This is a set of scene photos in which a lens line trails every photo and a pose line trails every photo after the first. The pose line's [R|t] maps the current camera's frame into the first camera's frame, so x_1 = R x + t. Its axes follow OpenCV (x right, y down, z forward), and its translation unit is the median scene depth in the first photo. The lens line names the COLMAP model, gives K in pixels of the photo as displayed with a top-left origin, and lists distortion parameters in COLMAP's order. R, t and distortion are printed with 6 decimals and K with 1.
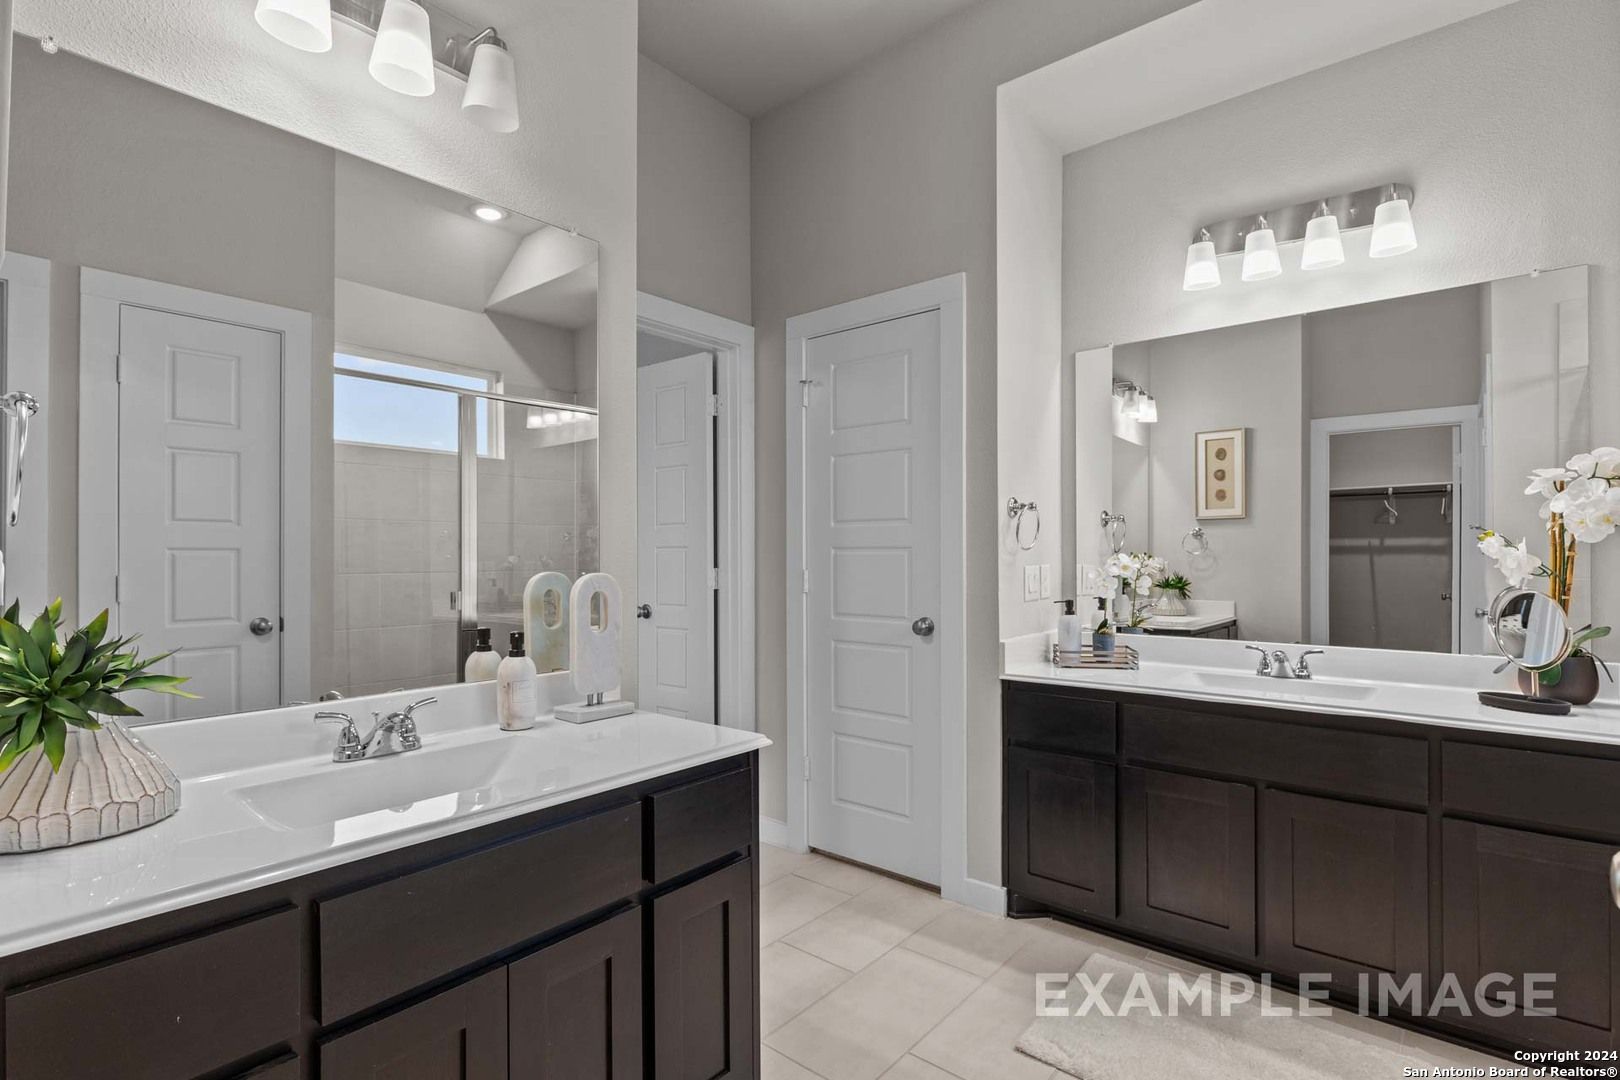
lens RADIAL K [[720.6, 0, 820.3], [0, 720.6, 557.4], [0, 0, 1]] dist [0.001908, -0.008808]
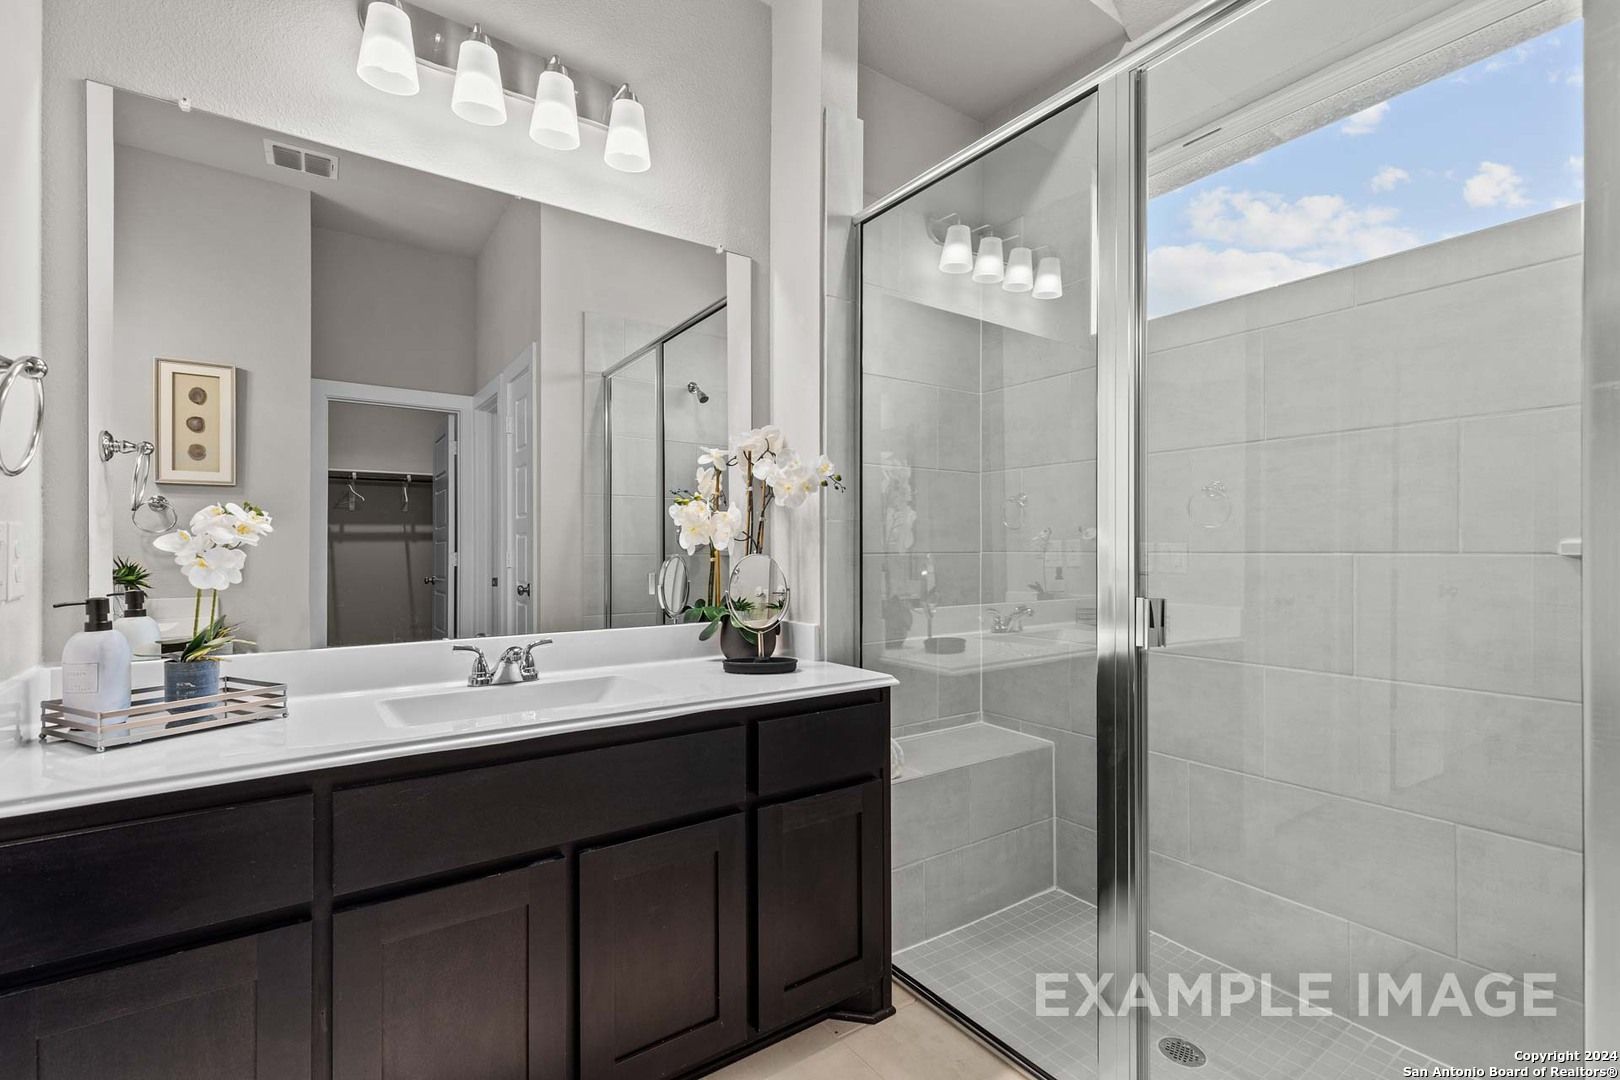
lens RADIAL K [[720.7, 0, 816.6], [0, 720.7, 549.9], [0, 0, 1]] dist [0.001098, -0.008520]
pose [[0.246930, 0.001715, 0.969032, 0.009165], [0.000884, 0.999998, -0.001995, 0.015298], [-0.969033, 0.001350, 0.246928, 0.231167]]
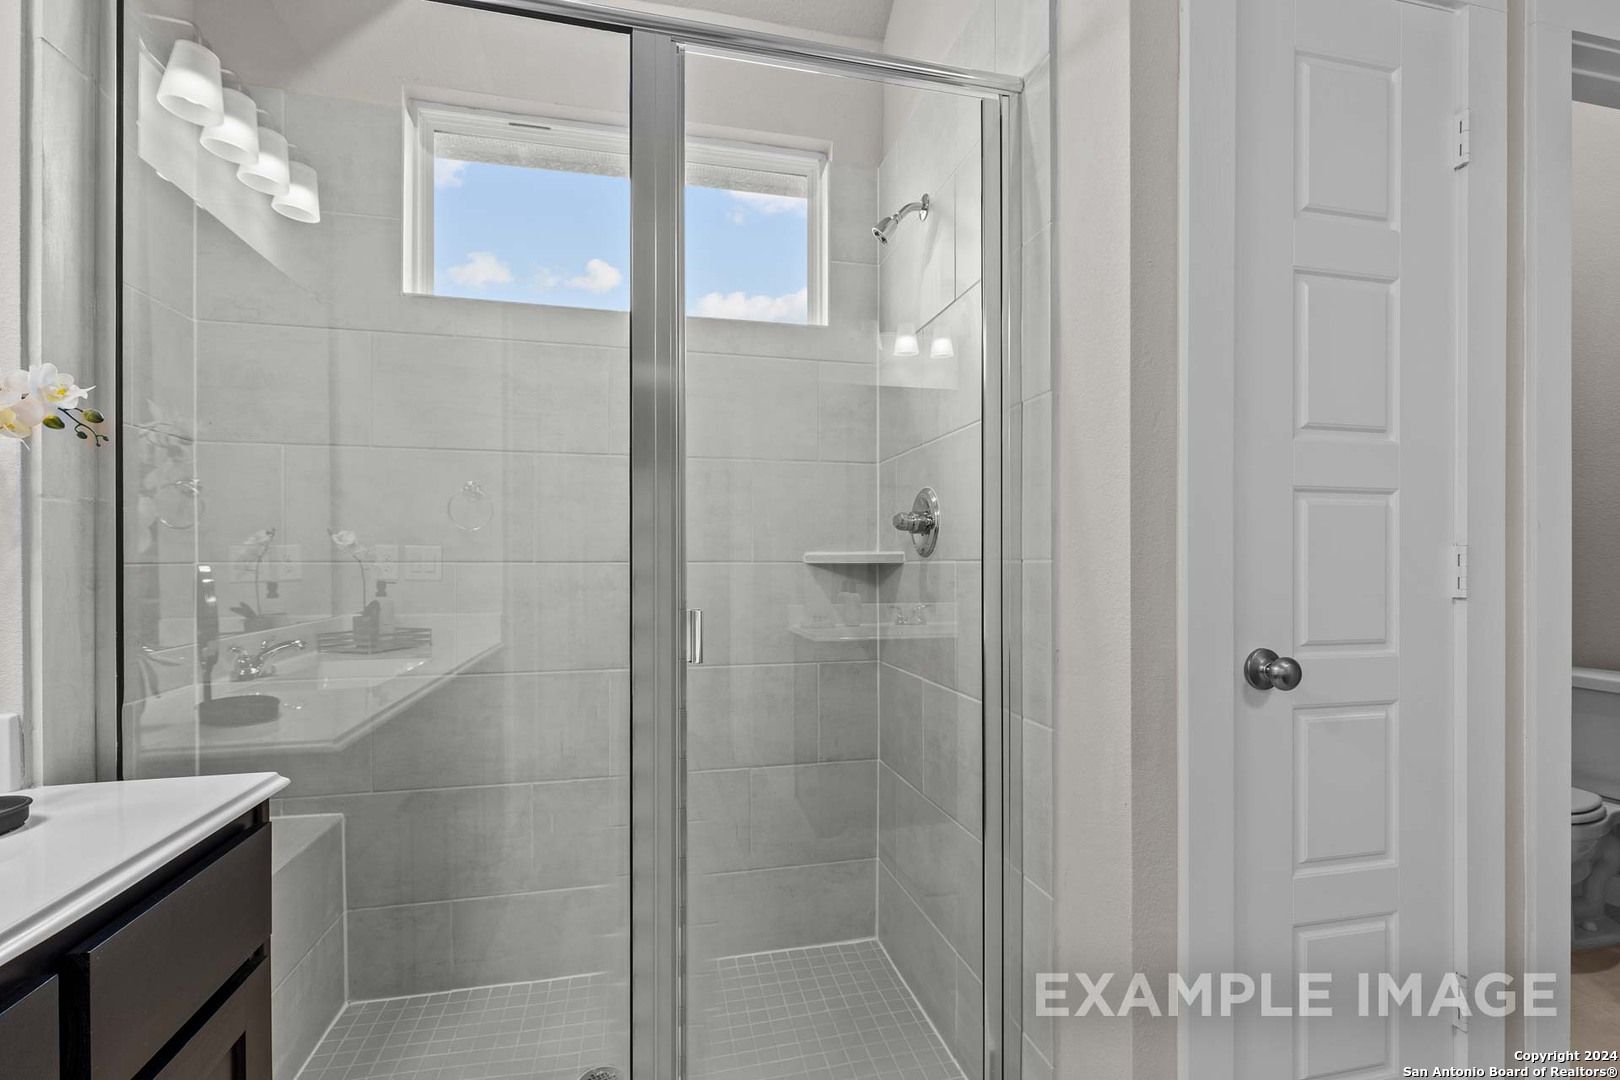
lens RADIAL K [[720.6, 0, 820.3], [0, 720.6, 557.4], [0, 0, 1]] dist [0.001908, -0.008808]
pose [[-0.813996, -0.000174, 0.580871, 0.106639], [-0.000524, 1.000000, -0.000435, 0.014074], [-0.580870, -0.000658, -0.813996, 0.348570]]
